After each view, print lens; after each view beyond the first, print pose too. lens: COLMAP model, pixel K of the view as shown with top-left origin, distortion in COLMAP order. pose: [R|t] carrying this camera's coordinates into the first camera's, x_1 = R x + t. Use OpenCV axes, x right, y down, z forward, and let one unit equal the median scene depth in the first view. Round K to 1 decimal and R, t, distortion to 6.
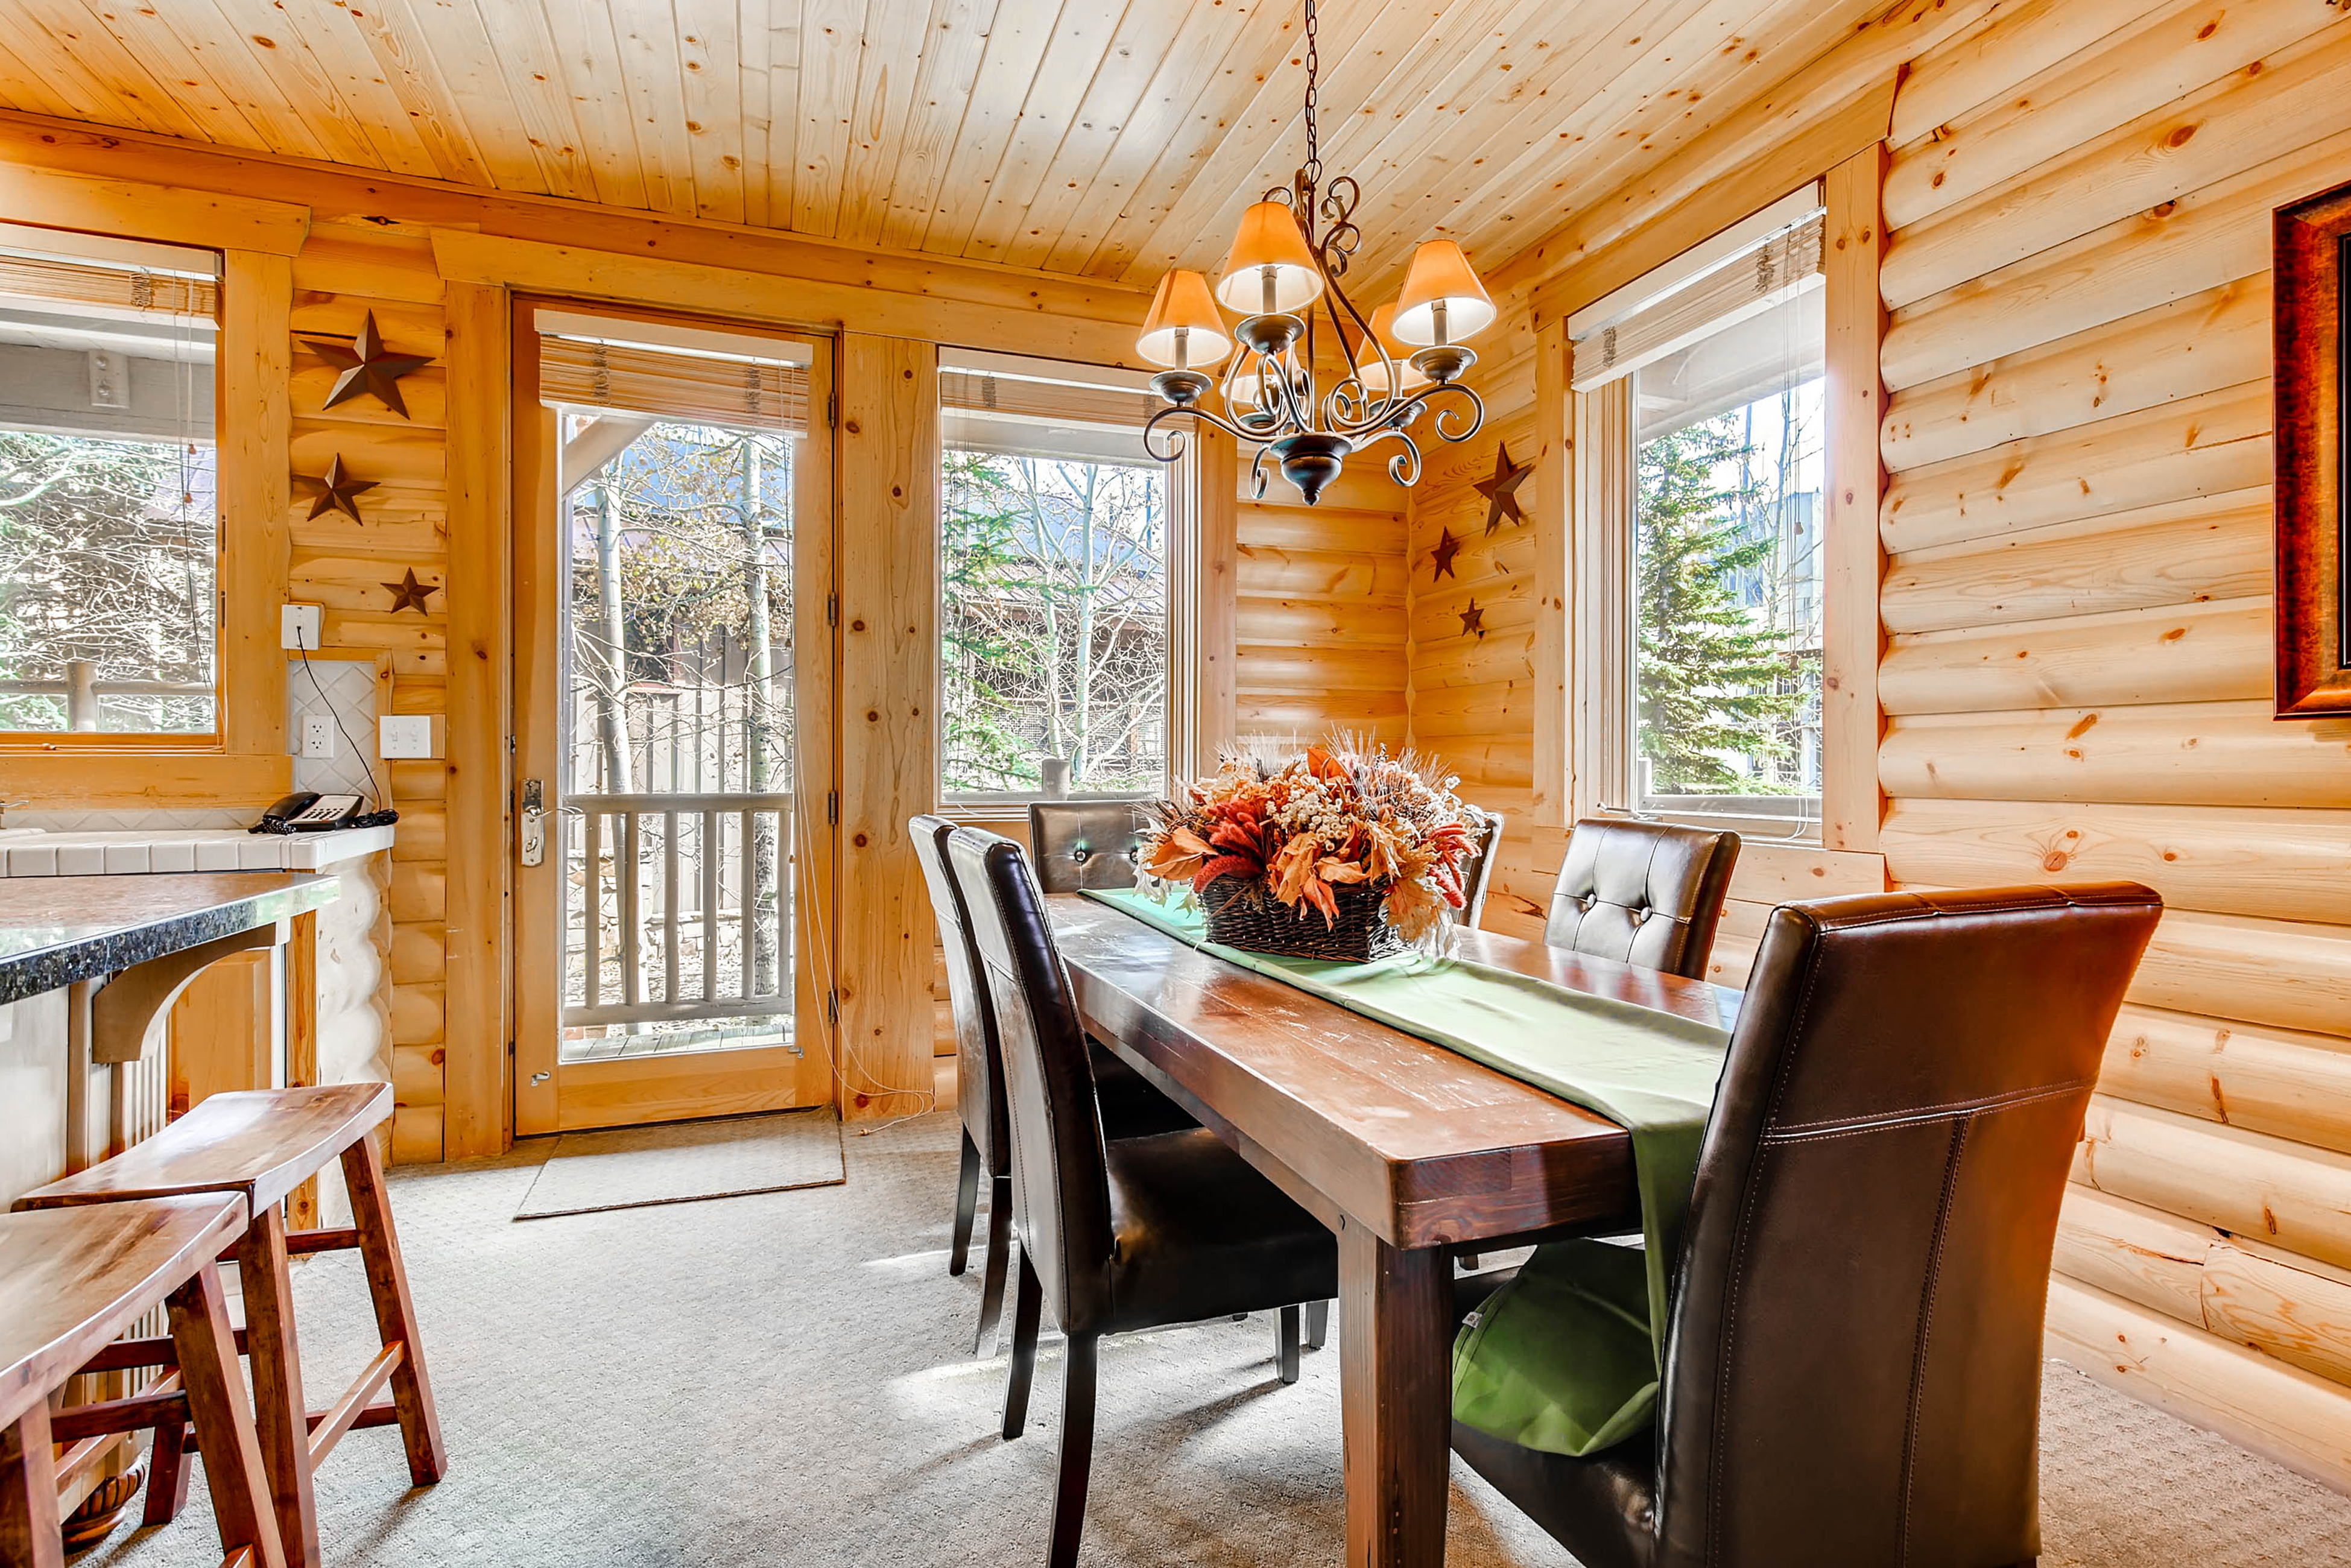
lens RADIAL K [[1176.2, 0, 1185.0], [0, 1176.2, 772.1], [0, 0, 1]] dist [-0.000134, -0.000022]
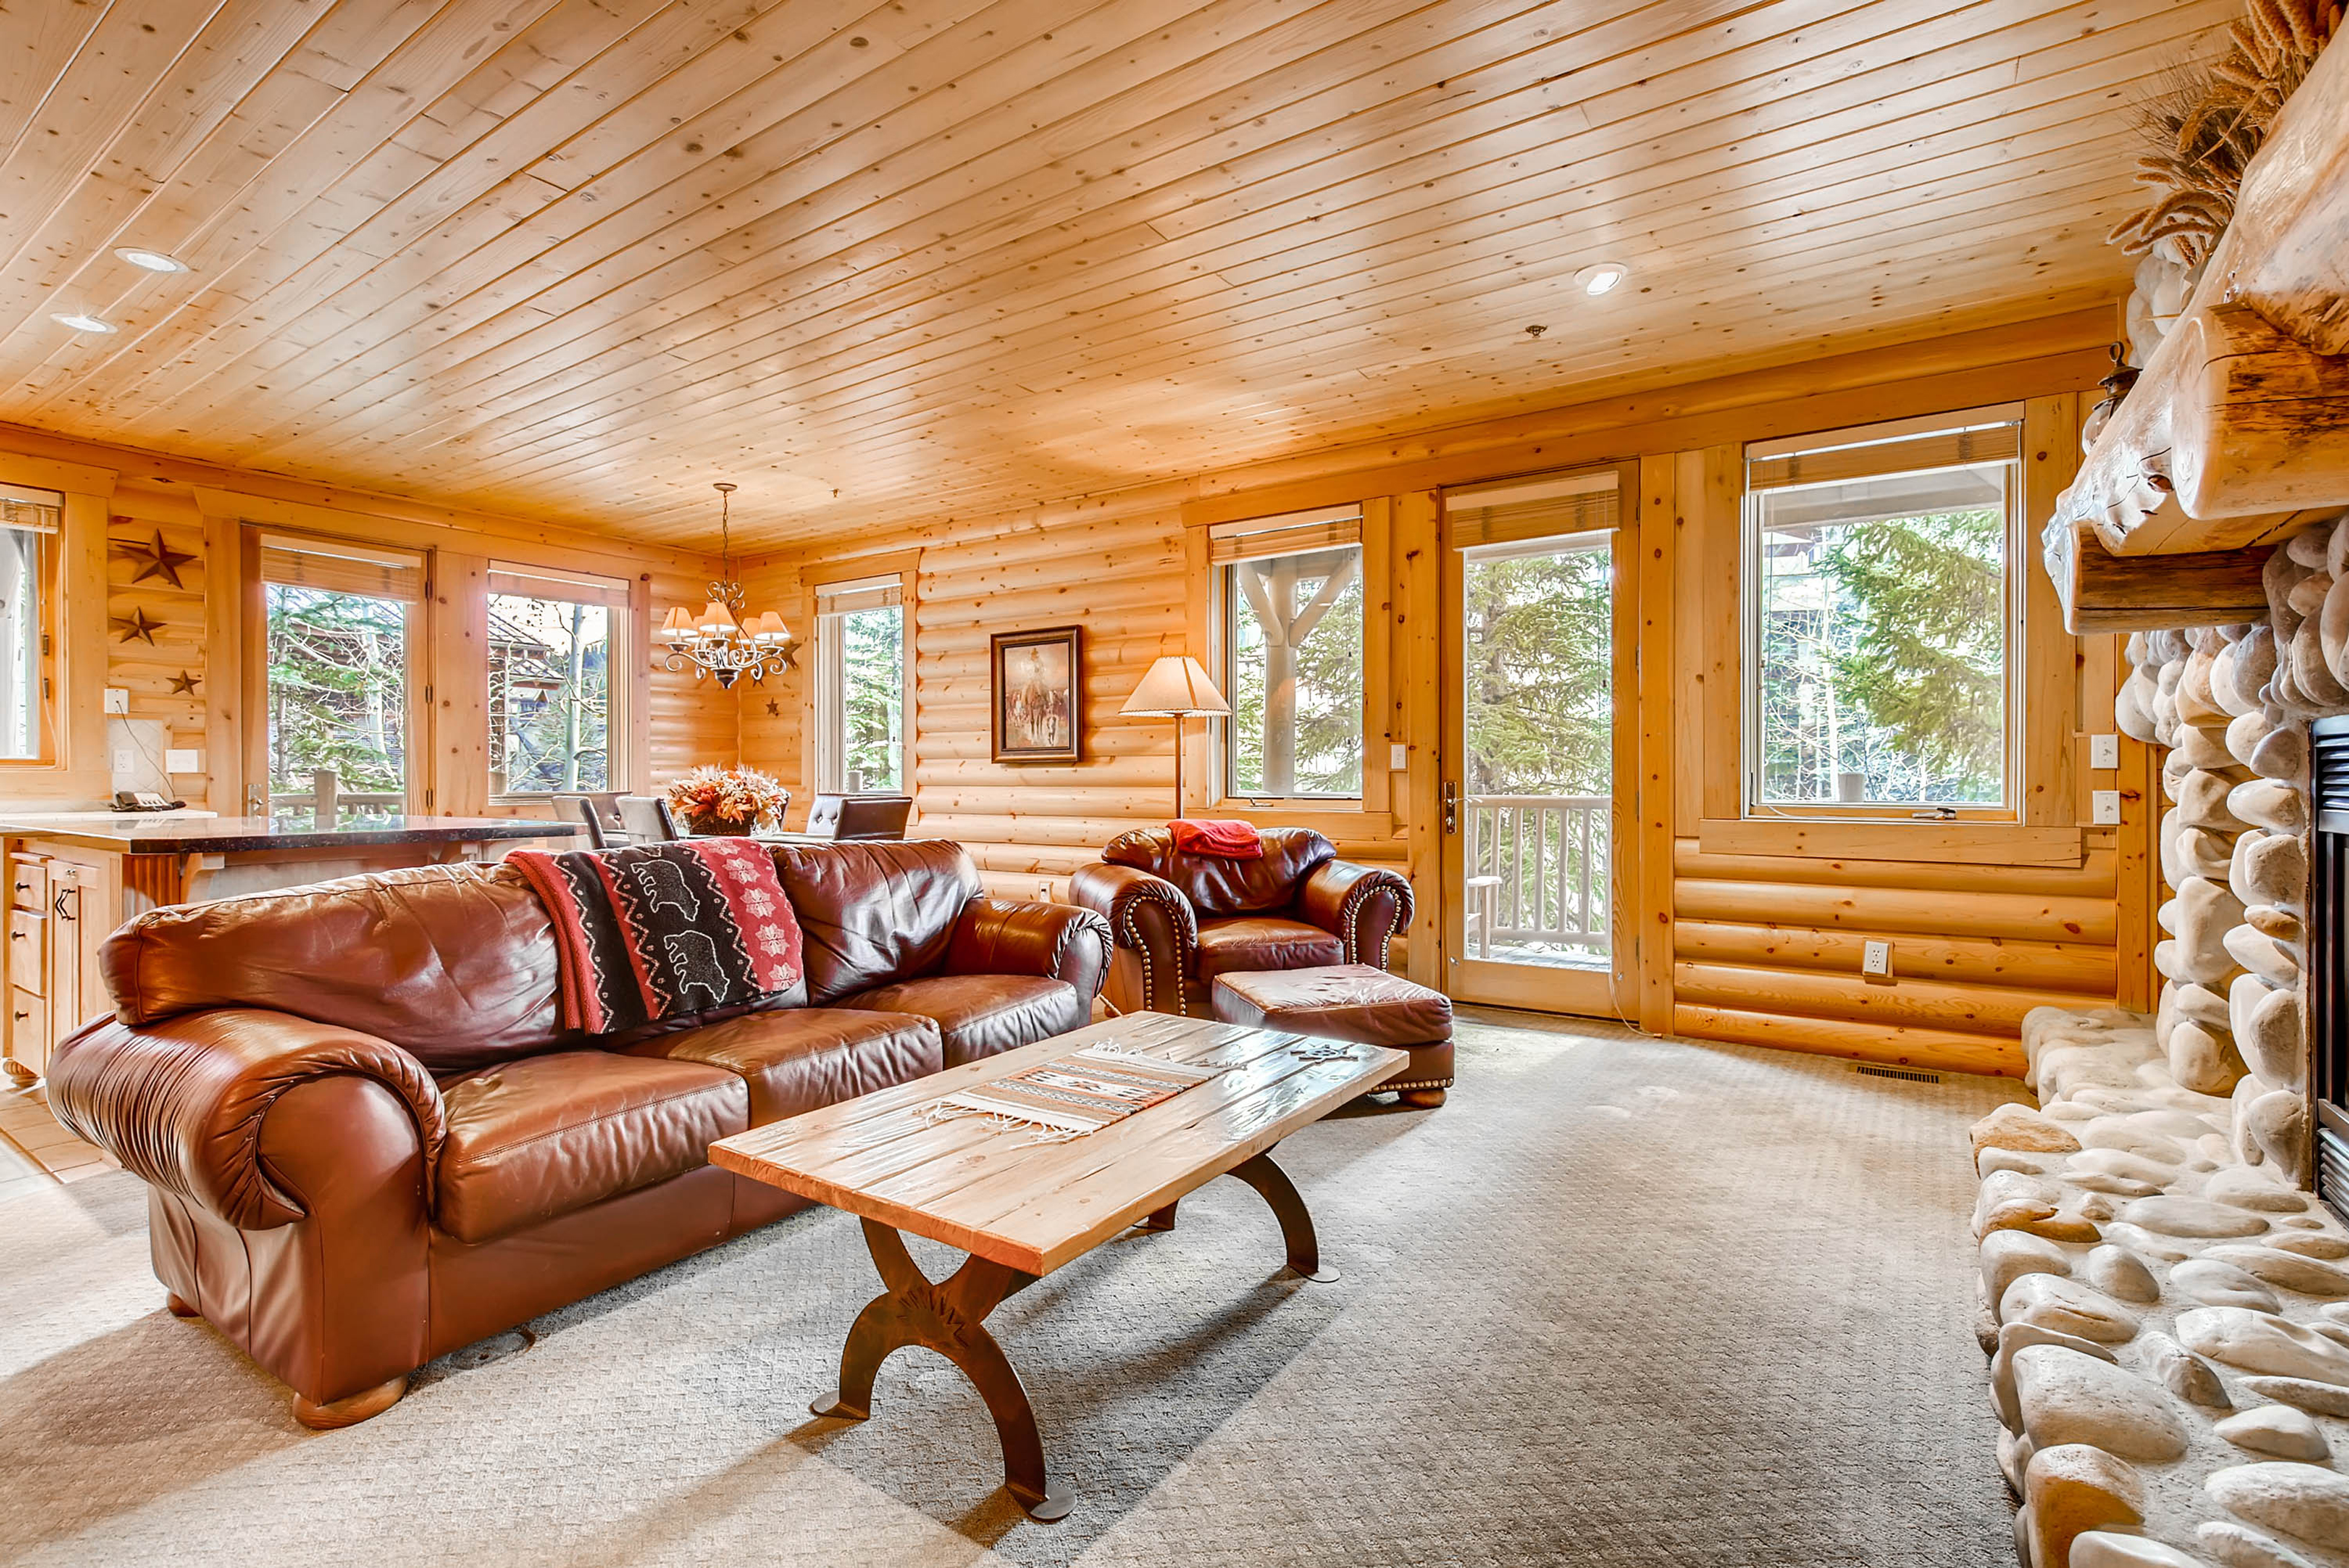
lens RADIAL K [[1092.1, 0, 1180.8], [0, 1092.1, 775.6], [0, 0, 1]] dist [0.001410, -0.000017]
pose [[0.810948, -0.003803, 0.585106, -0.396455], [0.005462, 0.999985, -0.001071, 0.002945], [-0.585093, 0.004065, 0.810956, -1.312845]]
